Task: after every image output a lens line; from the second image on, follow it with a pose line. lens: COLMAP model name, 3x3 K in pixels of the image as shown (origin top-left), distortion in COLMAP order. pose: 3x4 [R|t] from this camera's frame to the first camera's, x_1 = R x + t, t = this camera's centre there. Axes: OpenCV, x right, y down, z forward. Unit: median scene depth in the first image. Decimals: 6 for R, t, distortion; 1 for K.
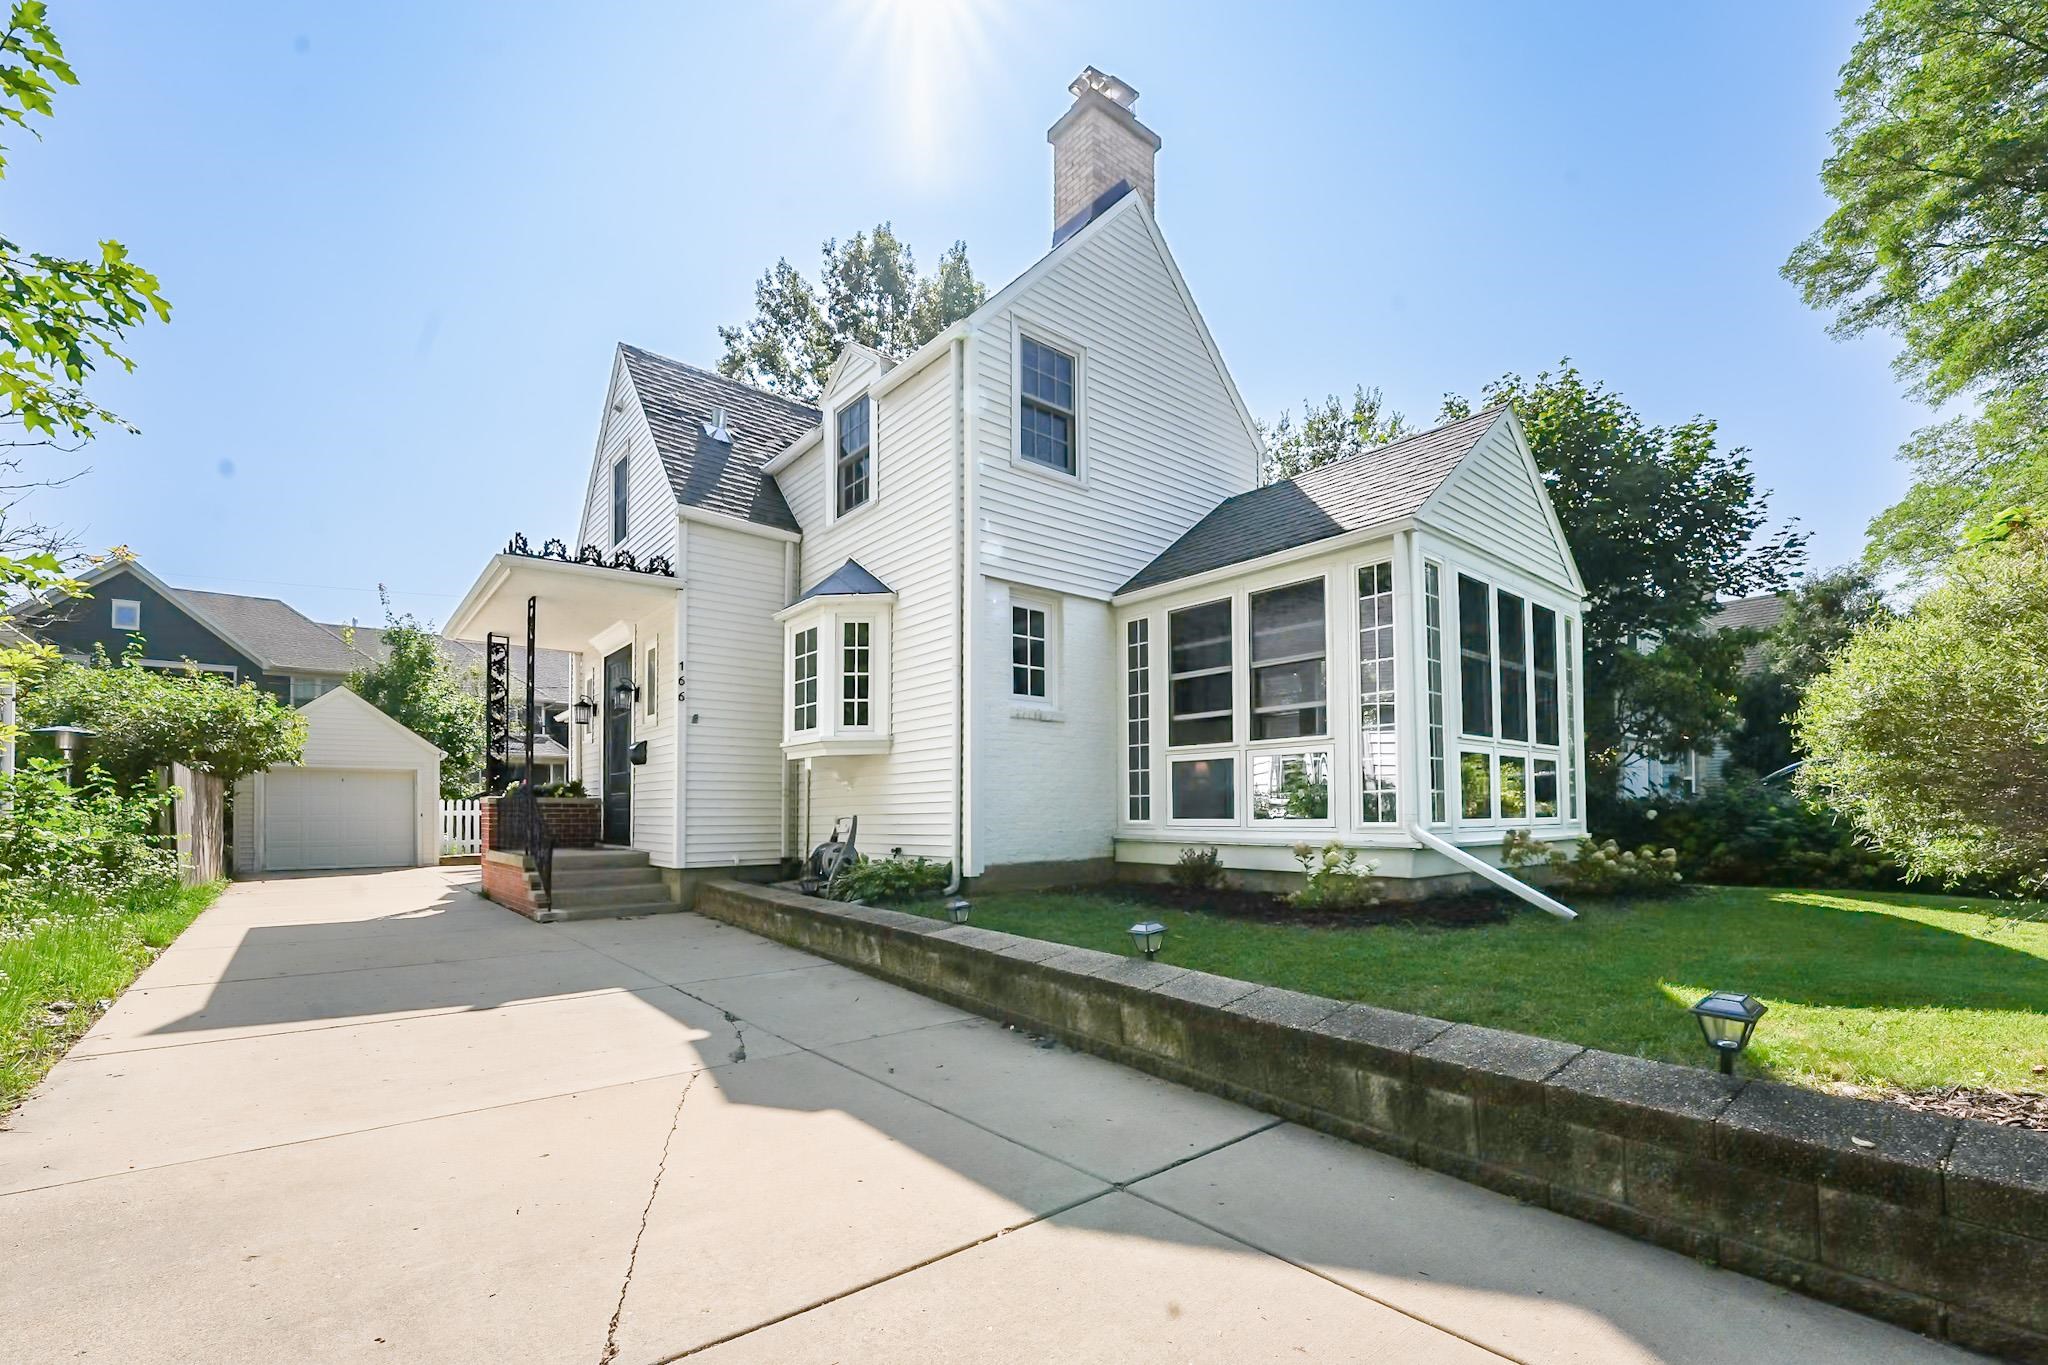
lens RADIAL K [[865.1, 0, 1020.3], [0, 865.1, 809.3], [0, 0, 1]] dist [-0.021872, -0.000556]
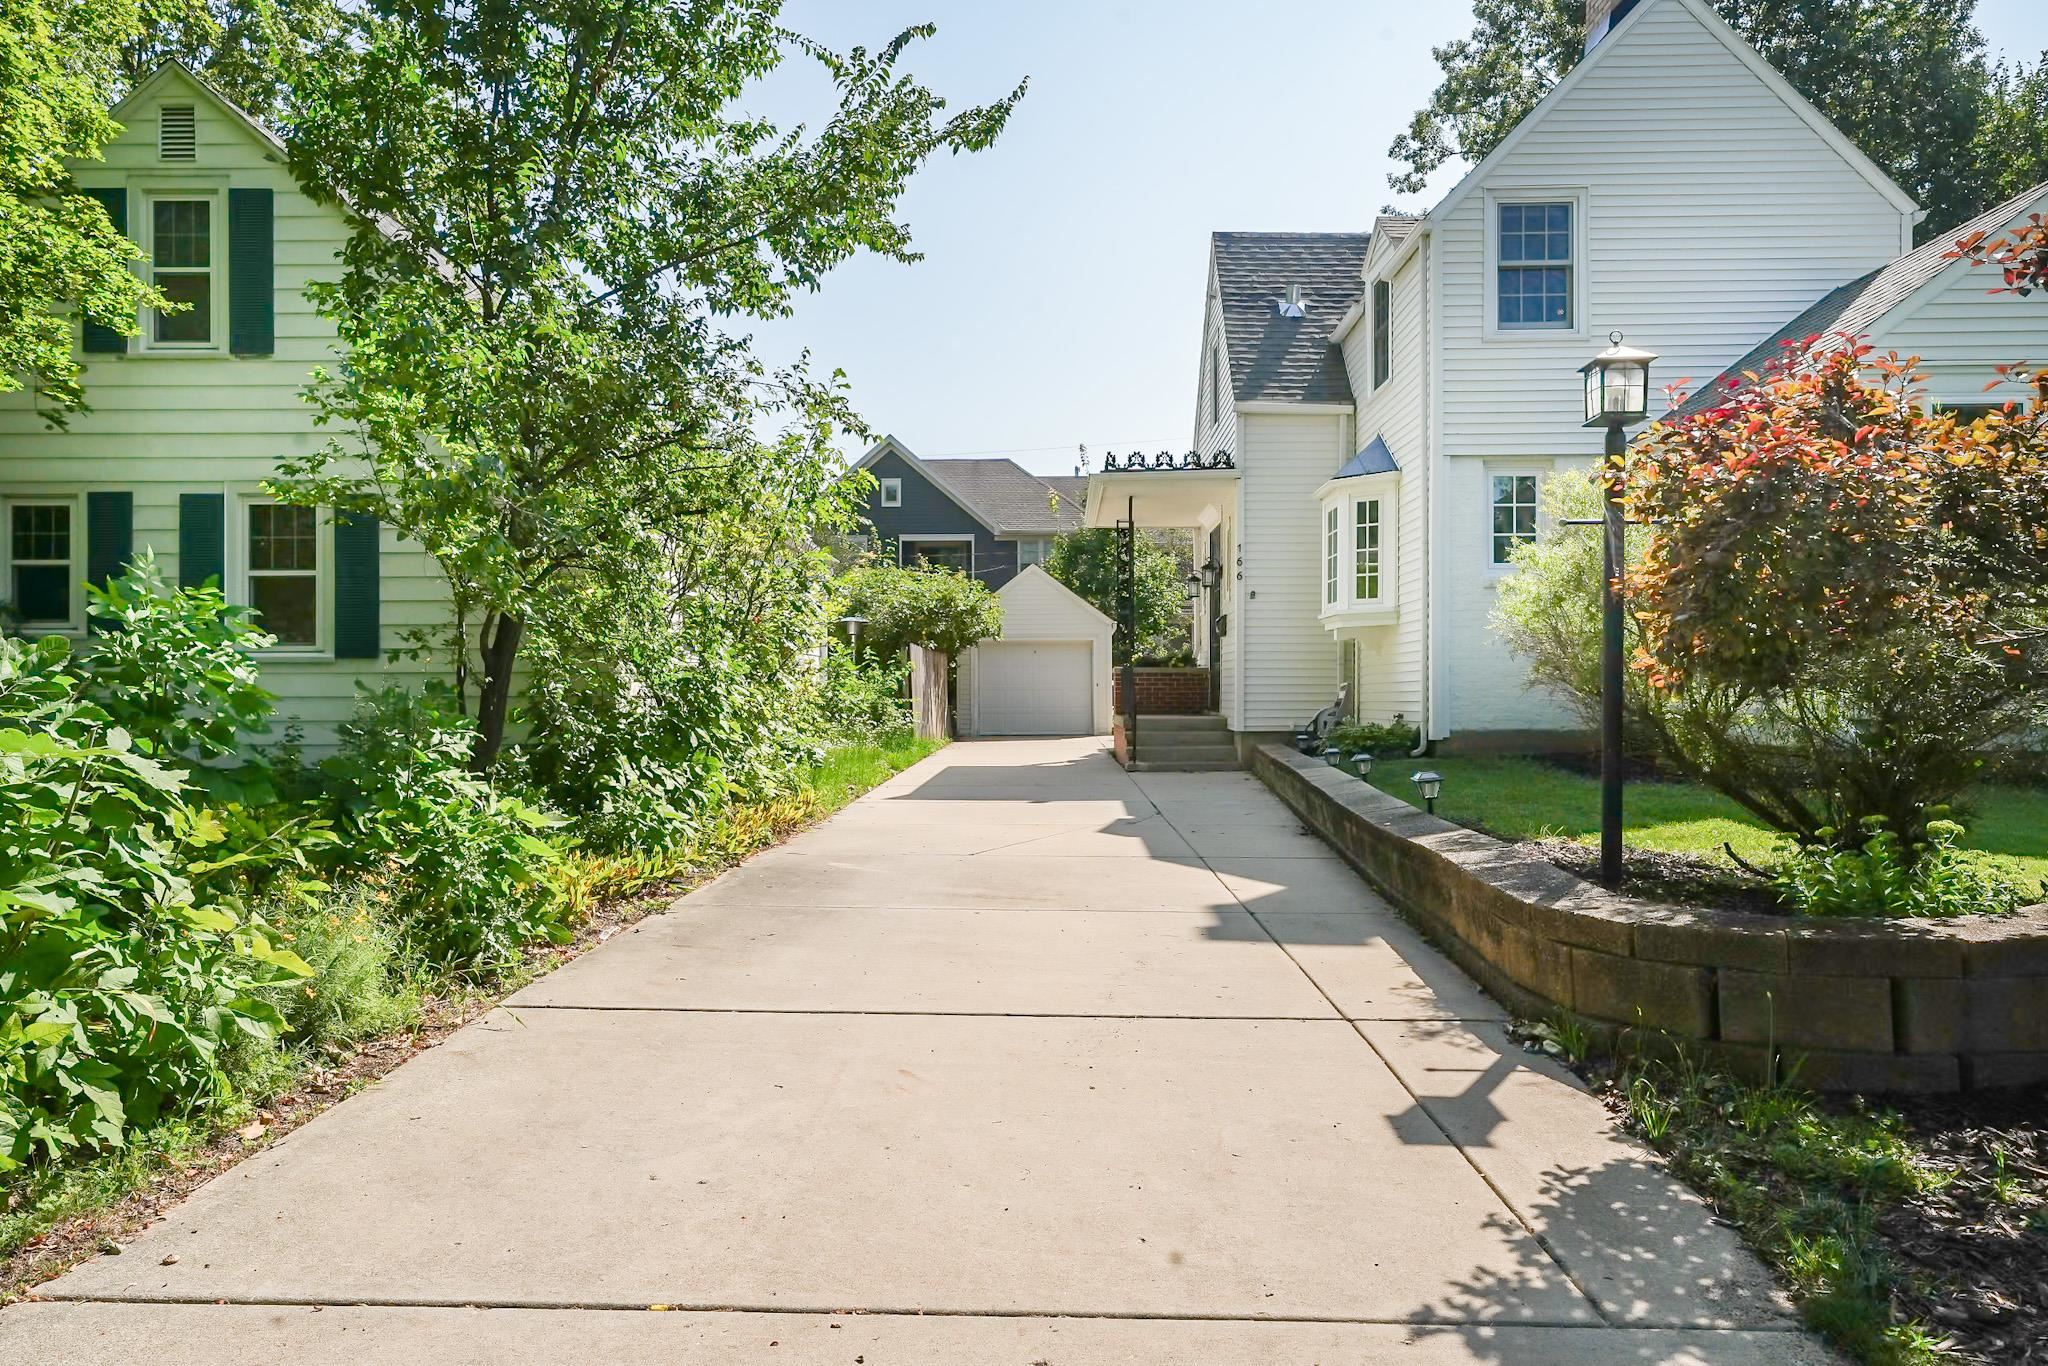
lens RADIAL K [[1424.4, 0, 1024.0], [0, 1424.4, 683.0], [0, 0, 1]] dist [0.001025, 0.000356]
pose [[0.746793, -0.001265, -0.665055, 0.612565], [0.003244, 0.999993, 0.001741, 0.002397], [0.665049, -0.003457, 0.746792, -0.545938]]
